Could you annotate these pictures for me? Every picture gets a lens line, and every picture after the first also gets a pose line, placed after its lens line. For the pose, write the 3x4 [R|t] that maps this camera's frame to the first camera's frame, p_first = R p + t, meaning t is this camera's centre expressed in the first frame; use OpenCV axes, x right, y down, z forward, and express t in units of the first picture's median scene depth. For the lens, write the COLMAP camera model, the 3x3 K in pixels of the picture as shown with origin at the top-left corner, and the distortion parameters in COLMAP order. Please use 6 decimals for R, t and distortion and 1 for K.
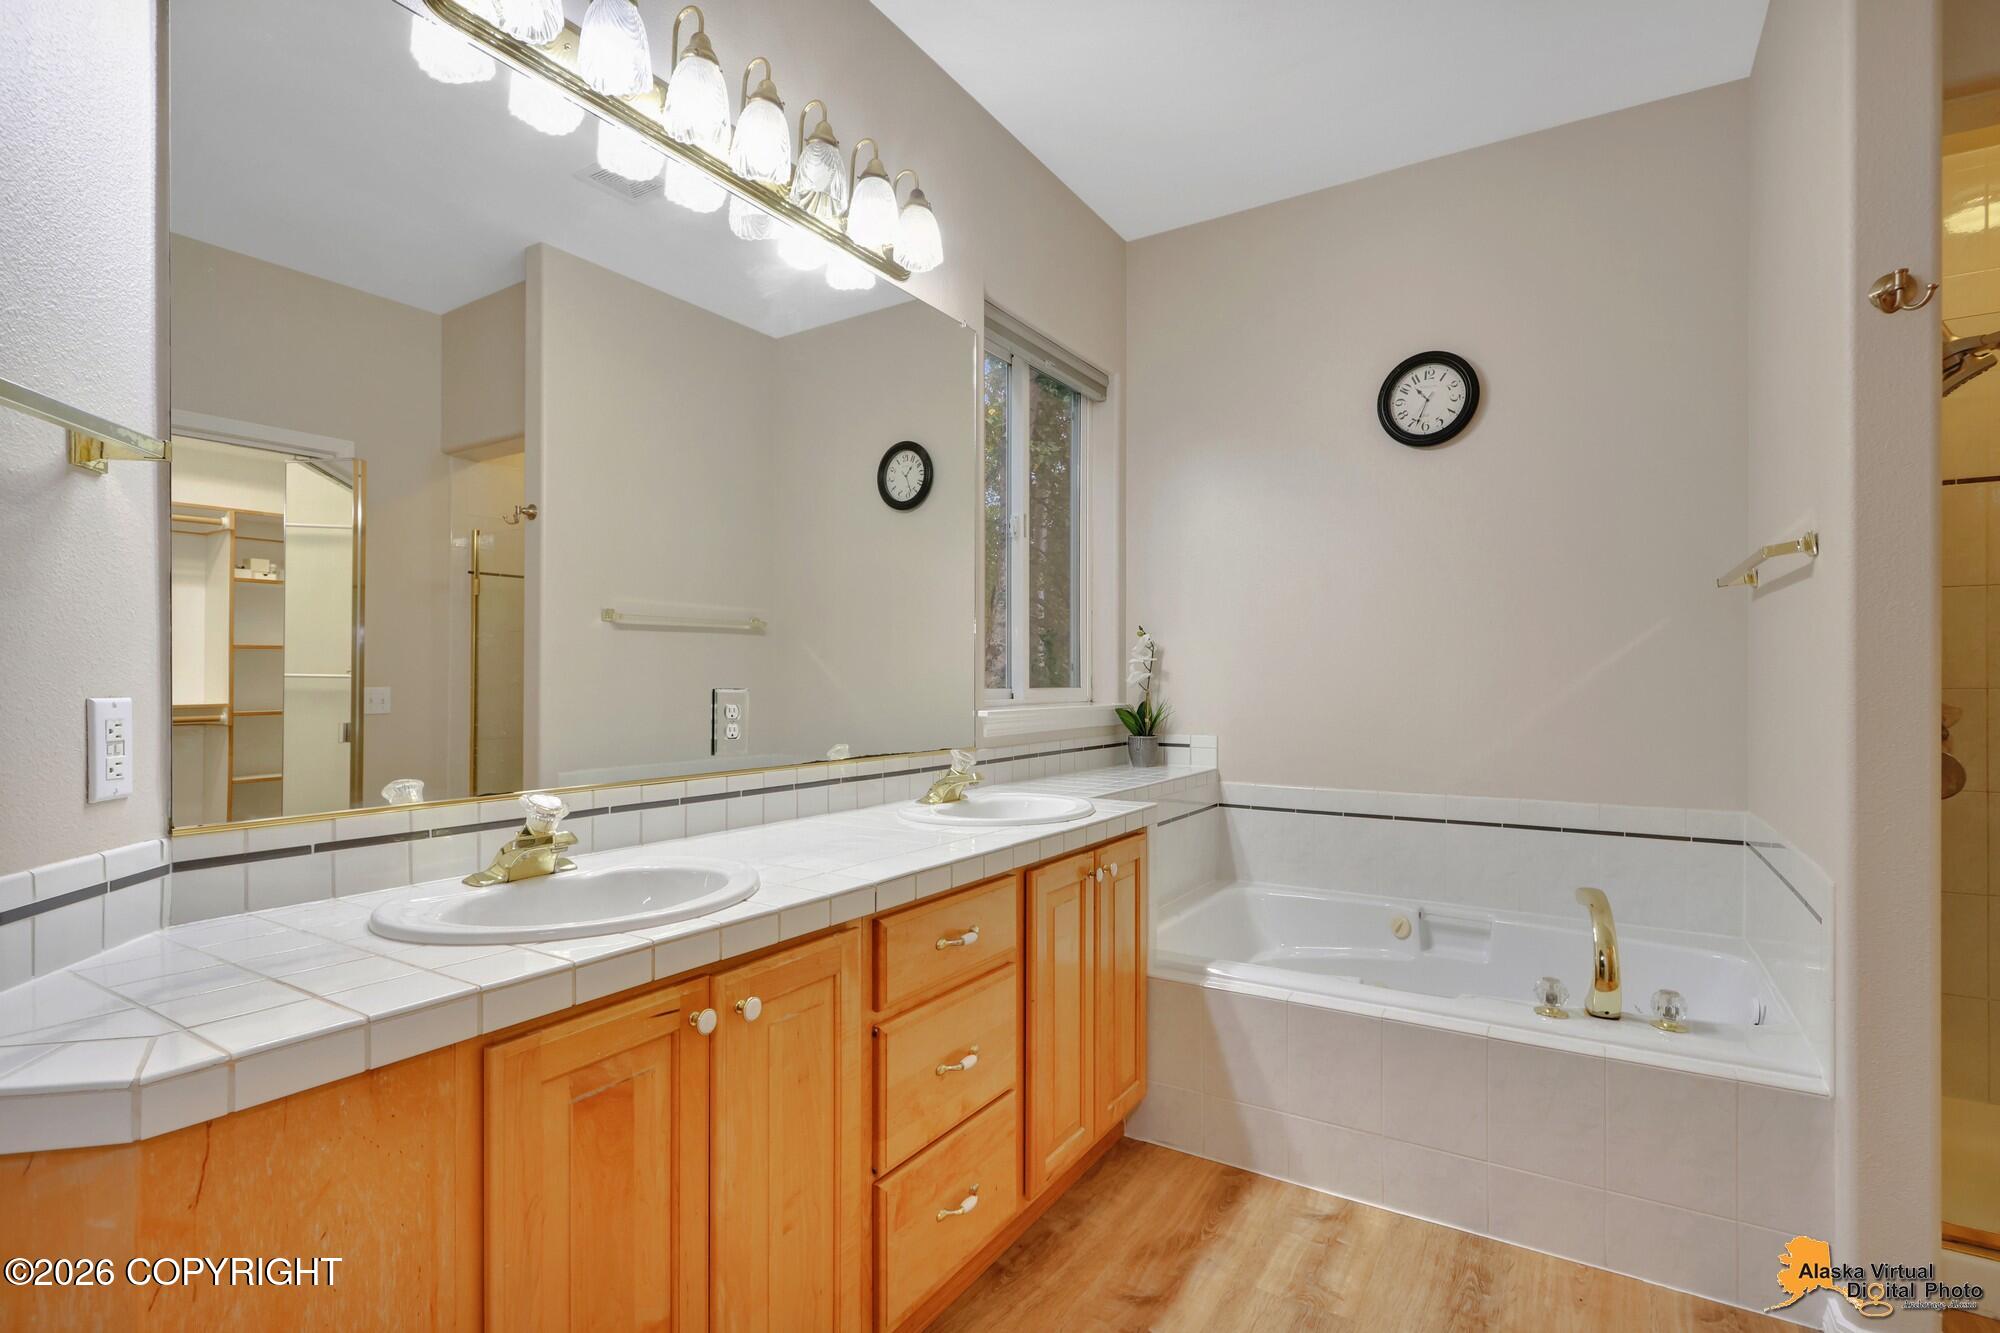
lens RADIAL K [[957.9, 0, 988.2], [0, 957.9, 678.1], [0, 0, 1]] dist [0.000978, 0.000174]
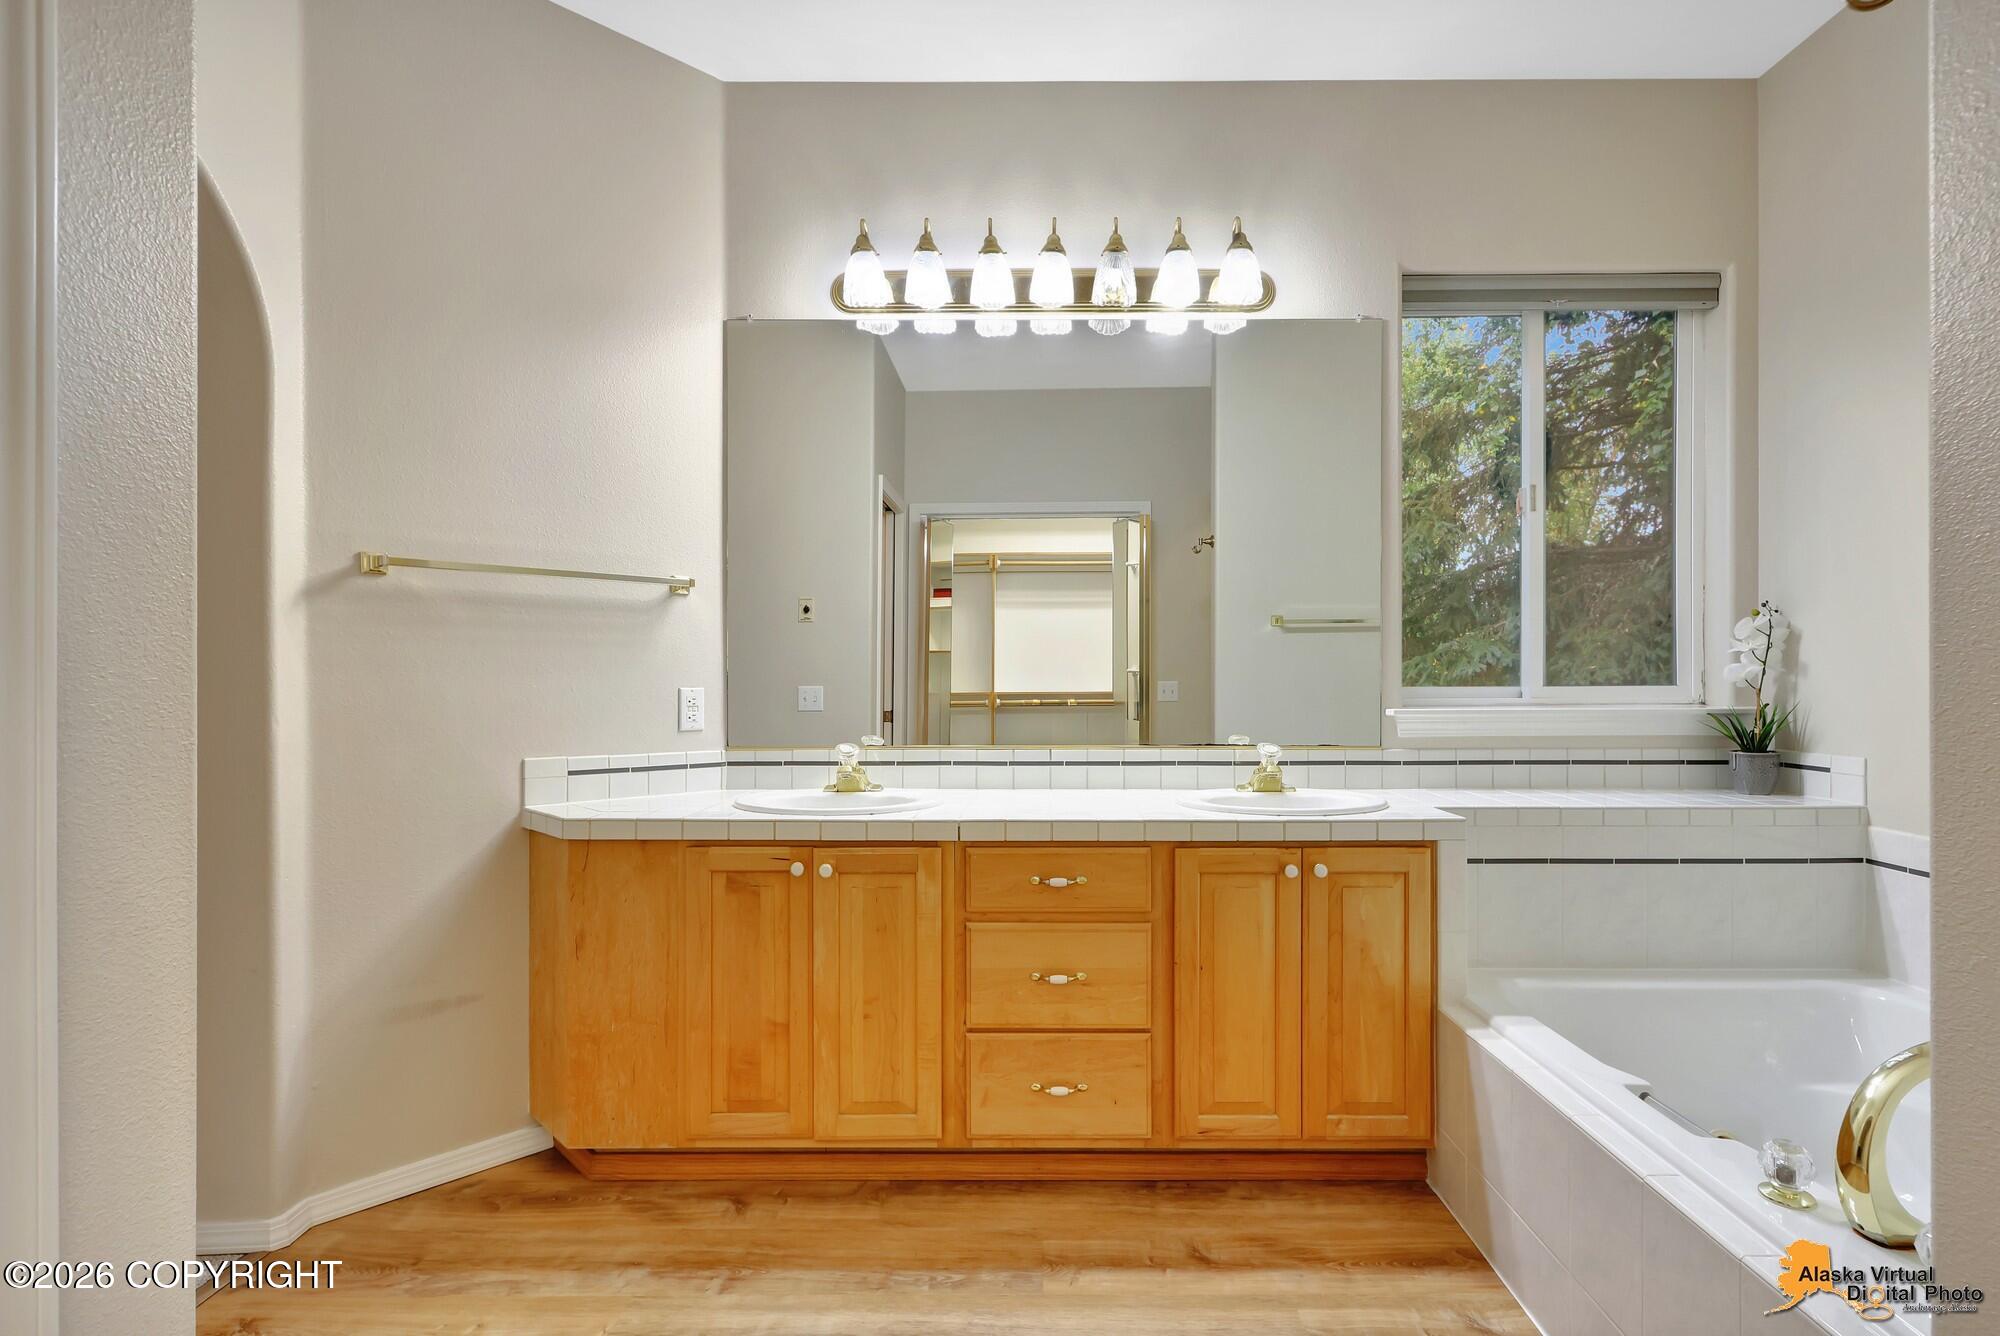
lens RADIAL K [[957.9, 0, 988.2], [0, 957.9, 679.6], [0, 0, 1]] dist [0.000978, 0.000174]
pose [[0.524936, -0.001018, -0.851141, 0.775308], [0.006124, 0.999978, 0.002581, -0.000304], [0.851119, -0.006567, 0.524931, 0.196220]]
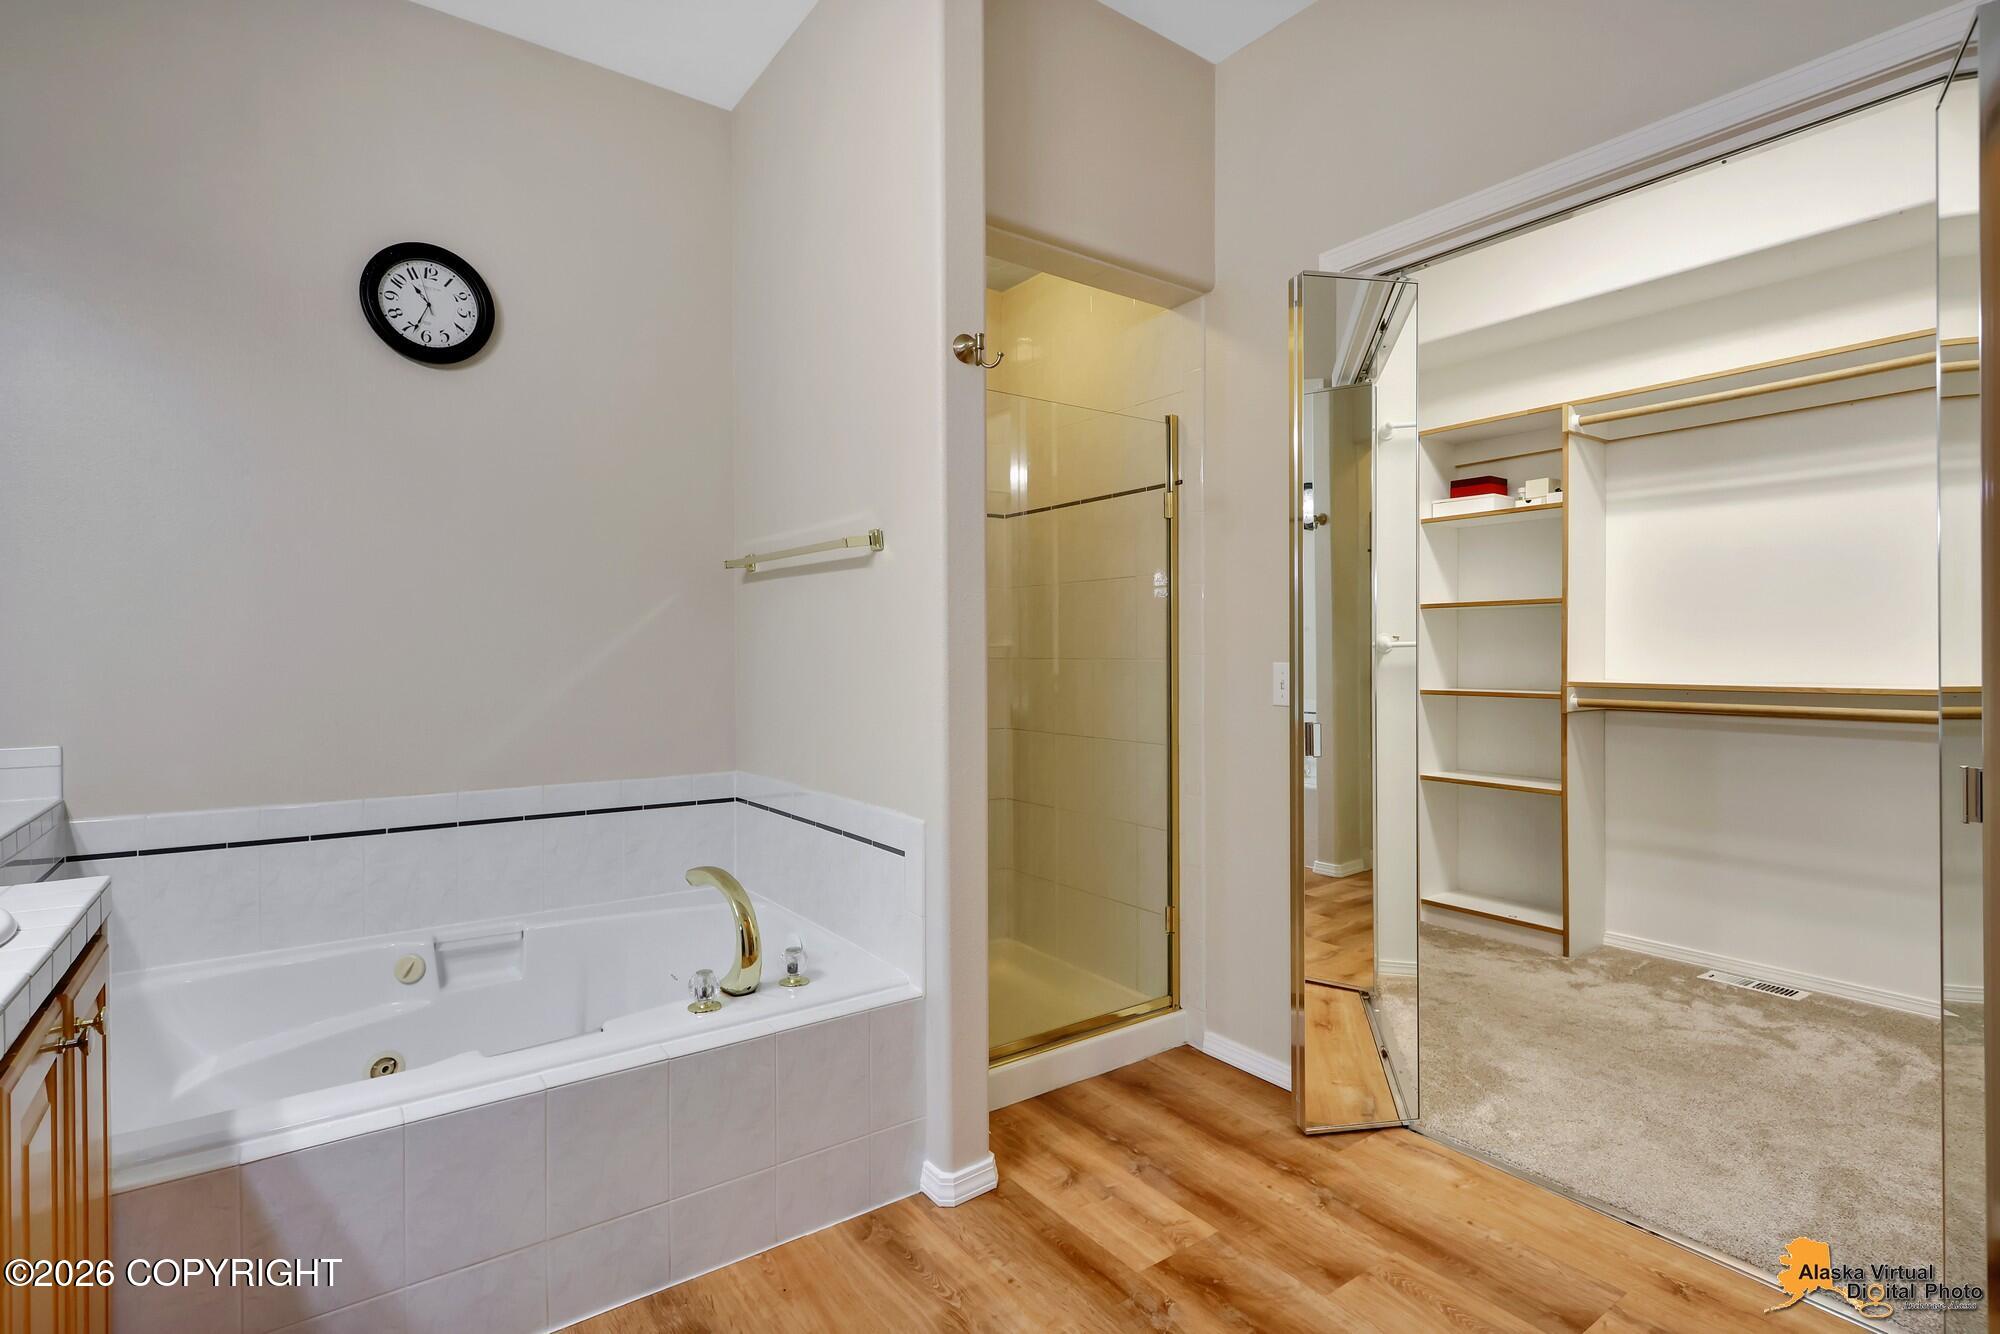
lens RADIAL K [[960.2, 0, 1000.0], [0, 960.2, 667.0], [0, 0, 1]] dist [0.001398, 0.000091]
pose [[0.366248, -0.008025, 0.930483, -0.166817], [-0.002878, 0.999948, 0.009757, 0.005930], [-0.930513, -0.006252, 0.366206, 0.365444]]
